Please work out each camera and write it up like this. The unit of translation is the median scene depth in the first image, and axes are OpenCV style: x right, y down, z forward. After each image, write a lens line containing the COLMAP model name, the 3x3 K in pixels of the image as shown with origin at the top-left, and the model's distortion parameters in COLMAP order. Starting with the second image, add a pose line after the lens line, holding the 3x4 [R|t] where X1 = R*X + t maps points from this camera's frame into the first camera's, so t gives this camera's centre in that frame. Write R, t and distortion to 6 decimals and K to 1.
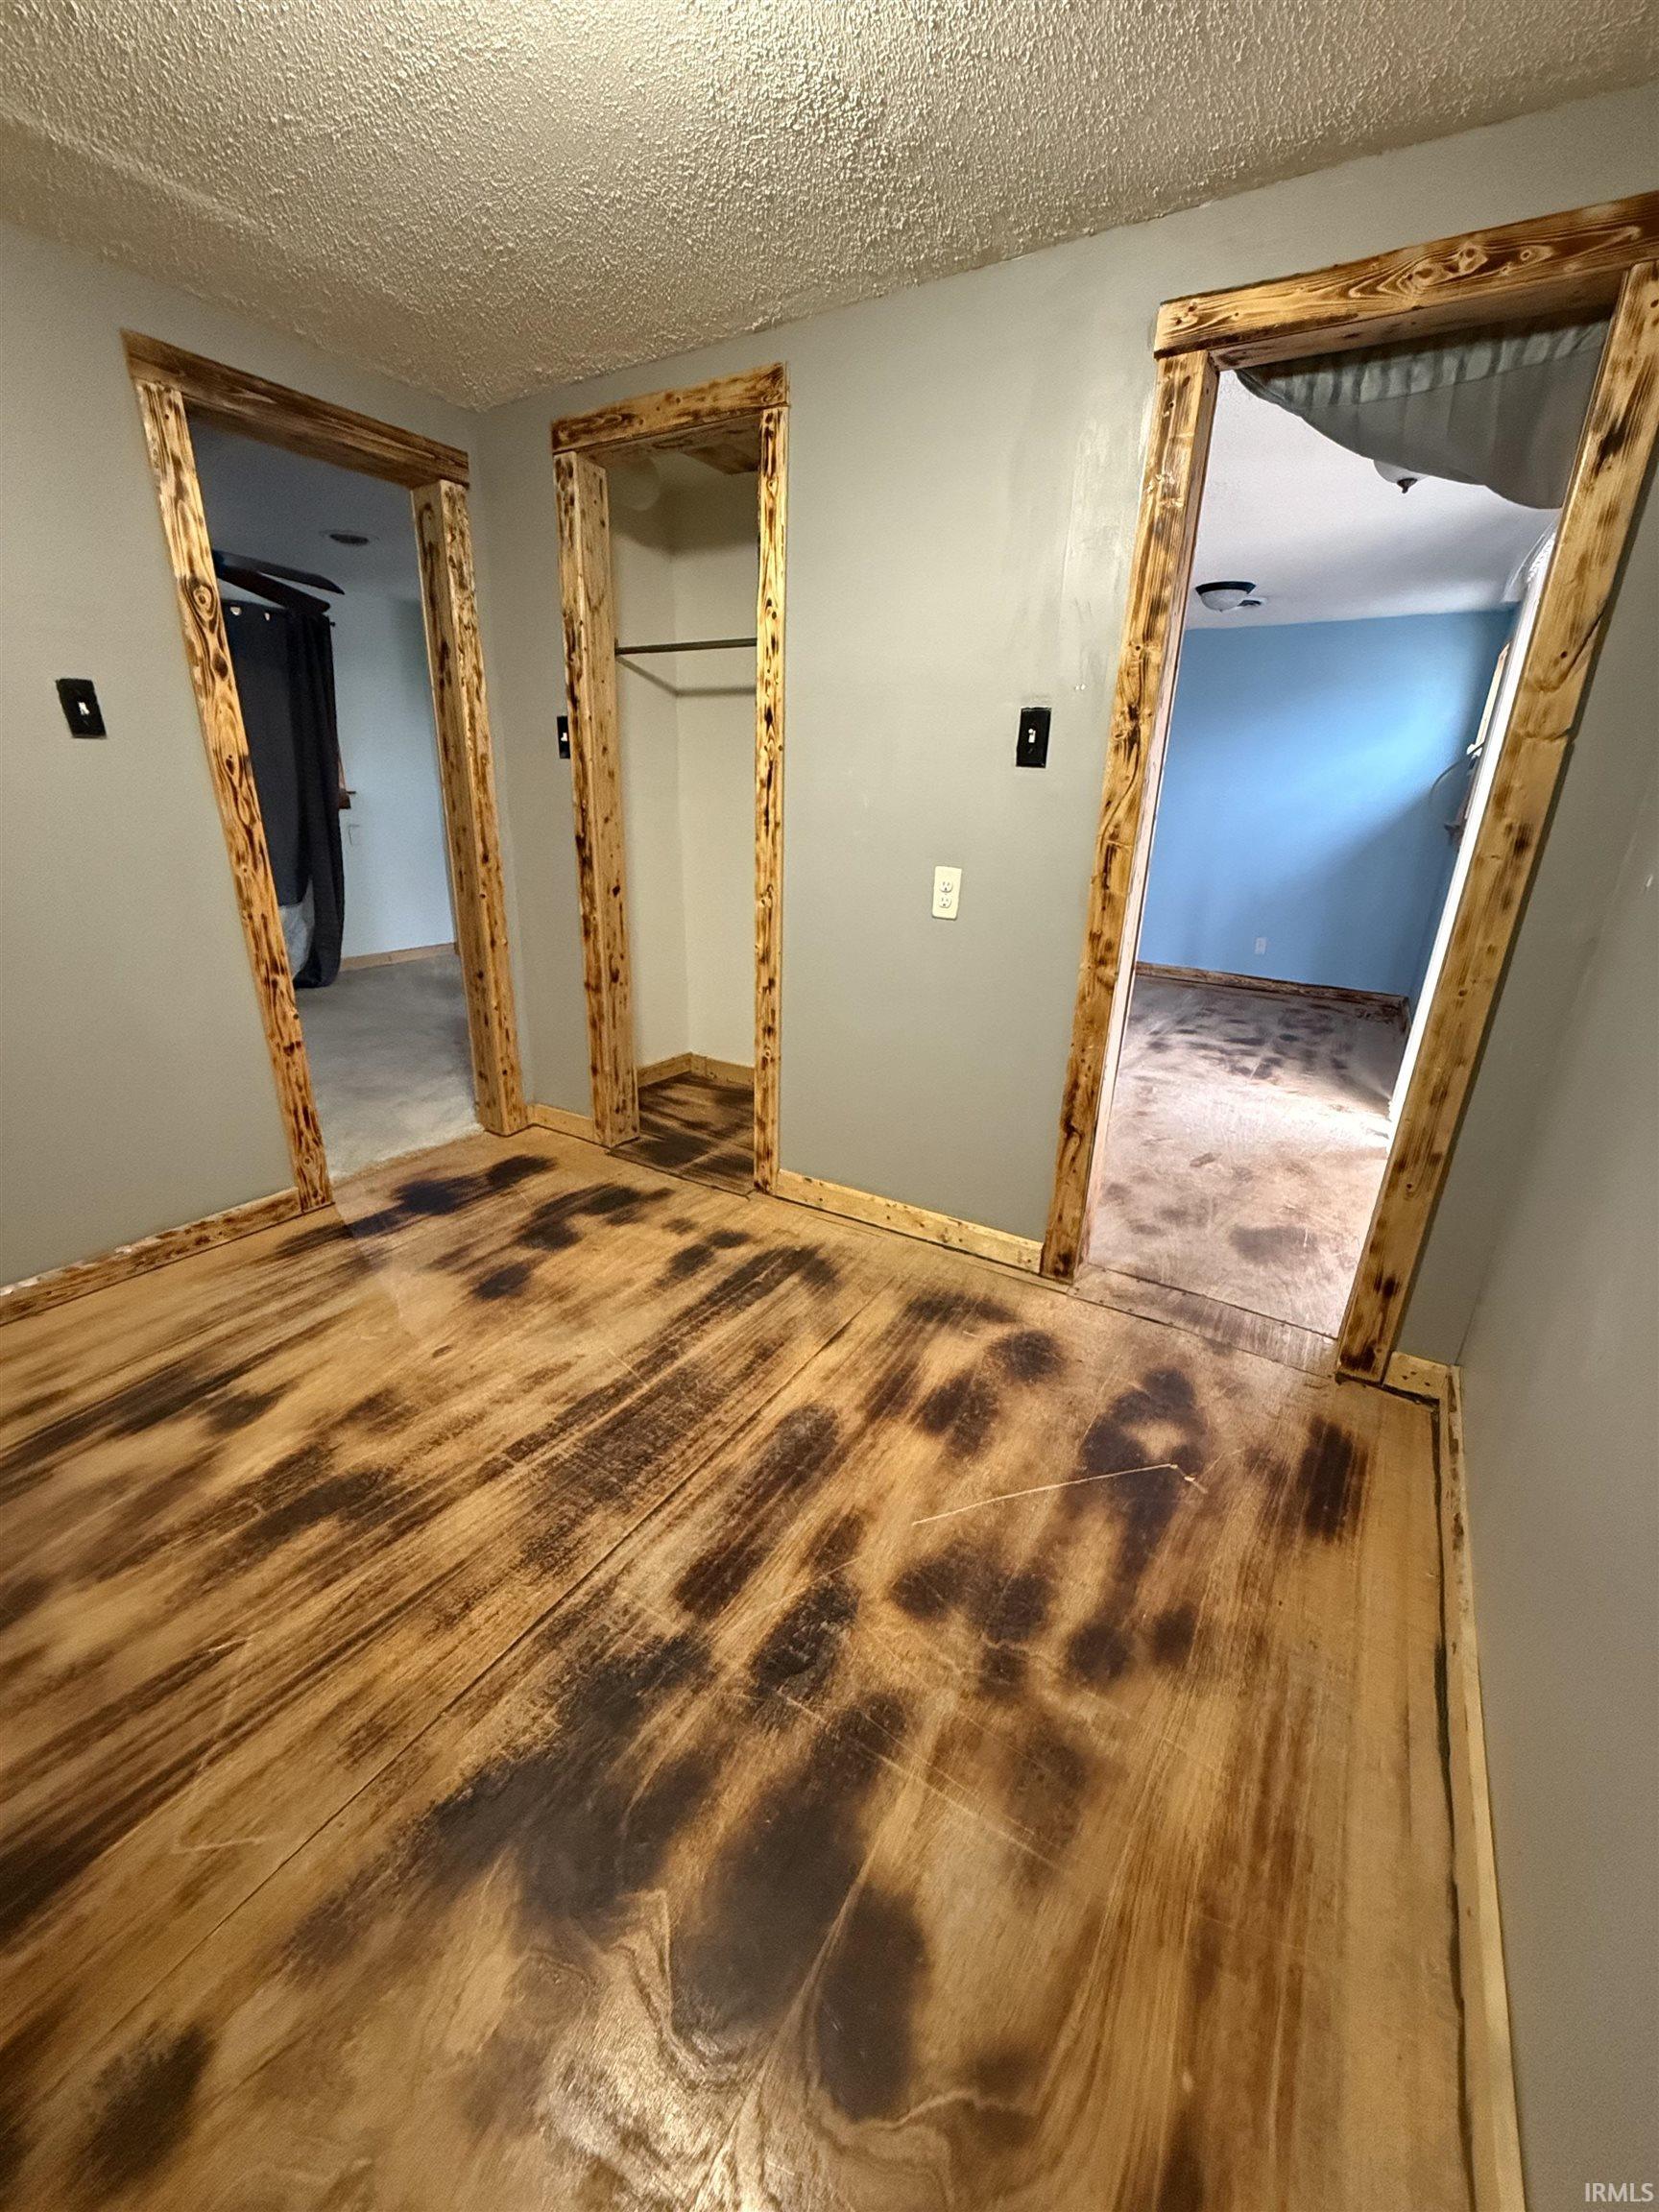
lens RADIAL K [[879.1, 0, 827.6], [0, 879.1, 1104.3], [0, 0, 1]] dist [-0.000397, 0.000256]
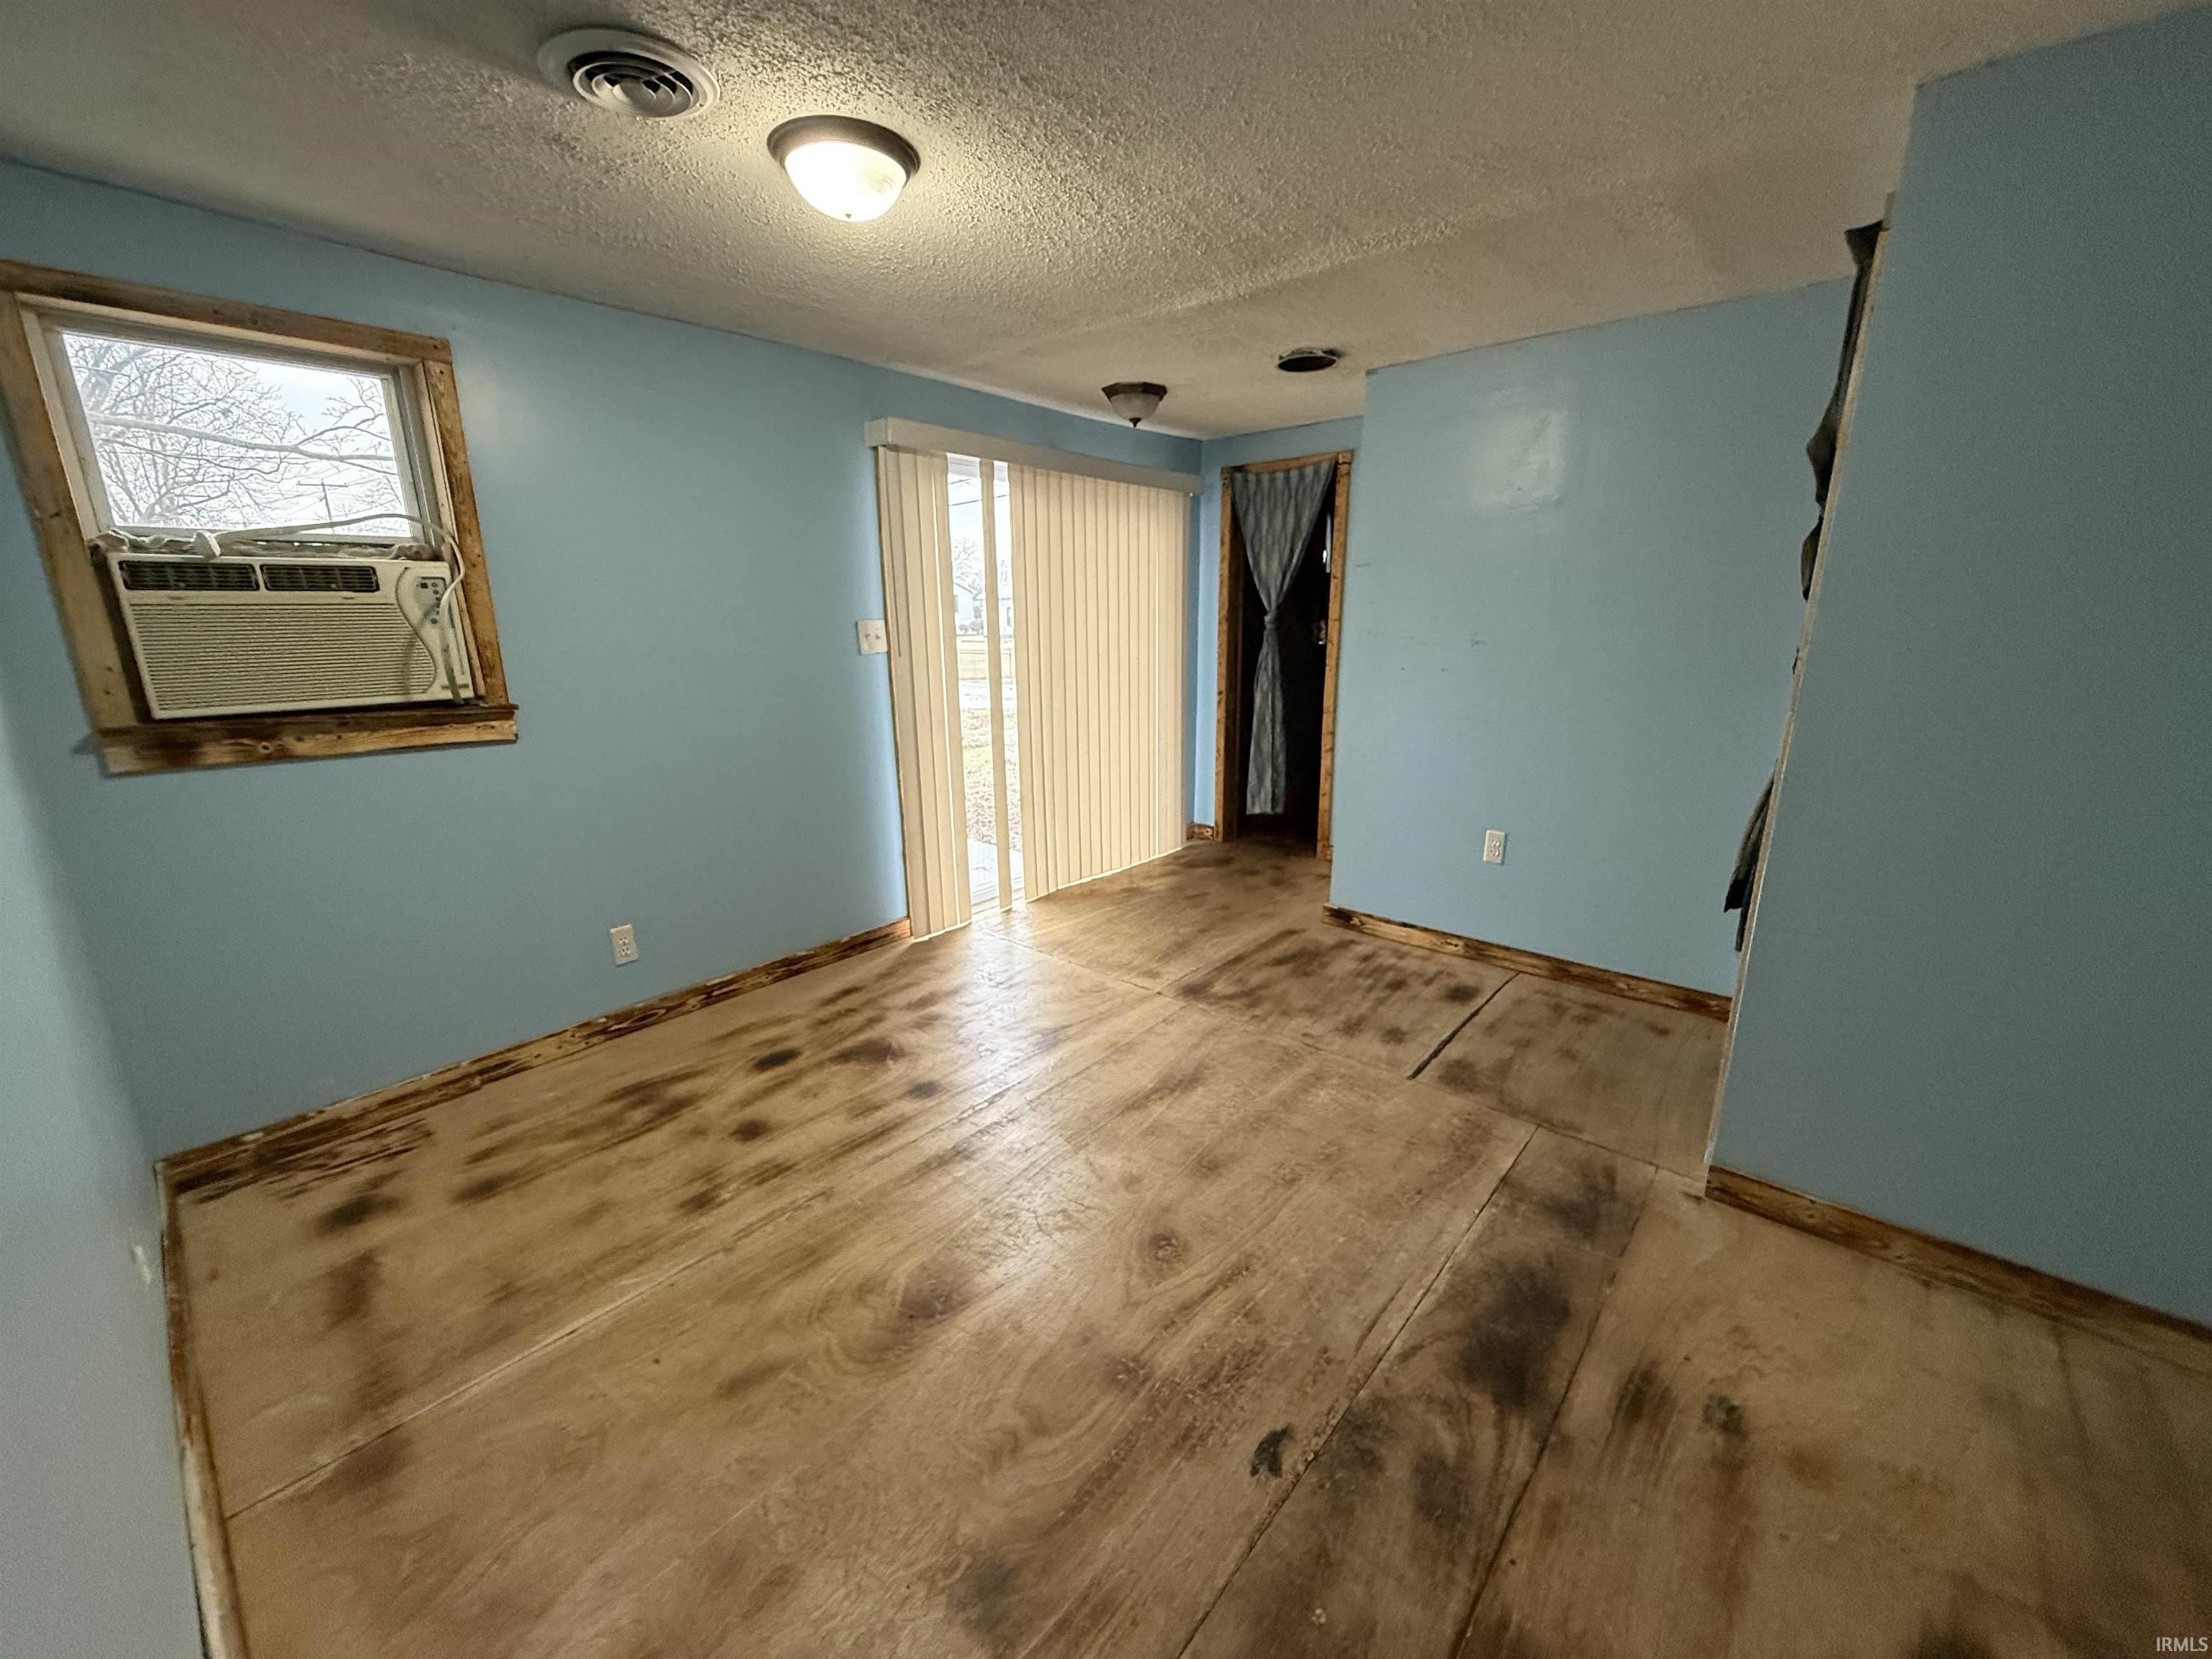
lens RADIAL K [[879.1, 0, 1102.4], [0, 879.1, 830.5], [0, 0, 1]] dist [-0.000397, 0.000256]
pose [[-0.986534, -0.061062, 0.151728, 0.630888], [0.034946, 0.827575, 0.560267, -1.324248], [-0.159777, 0.558025, -0.814297, 3.513209]]
